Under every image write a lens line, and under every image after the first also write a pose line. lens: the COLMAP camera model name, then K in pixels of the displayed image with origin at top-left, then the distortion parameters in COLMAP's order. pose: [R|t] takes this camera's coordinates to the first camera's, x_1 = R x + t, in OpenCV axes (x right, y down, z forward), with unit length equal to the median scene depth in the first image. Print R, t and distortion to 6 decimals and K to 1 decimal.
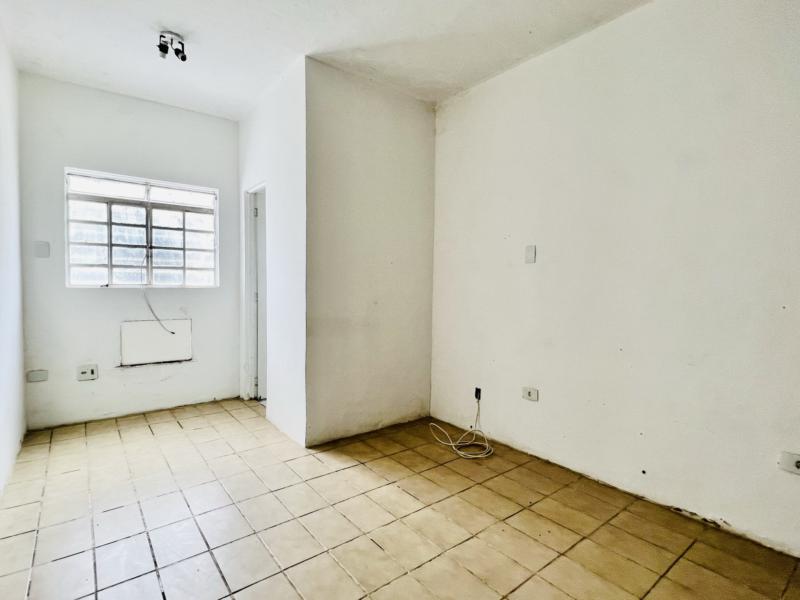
lens RADIAL K [[408.7, 0, 396.8], [0, 408.7, 300.8], [0, 0, 1]] dist [0.000445, 0.001289]
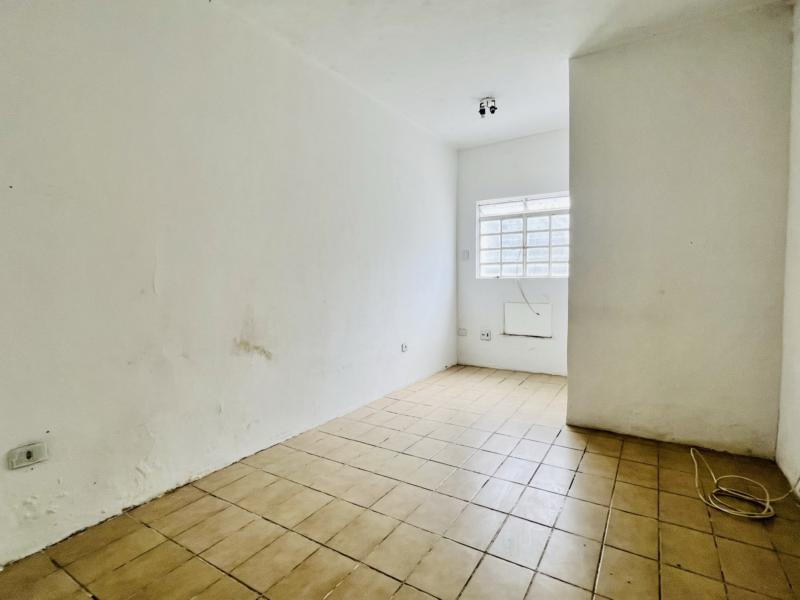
lens RADIAL K [[408.7, 0, 393.8], [0, 408.7, 300.1], [0, 0, 1]] dist [0.000445, 0.001289]
pose [[0.328324, 0.037320, -0.943828, 0.549316], [-0.023472, 0.999233, 0.031345, 0.007910], [0.944273, 0.011862, 0.328948, 0.182730]]
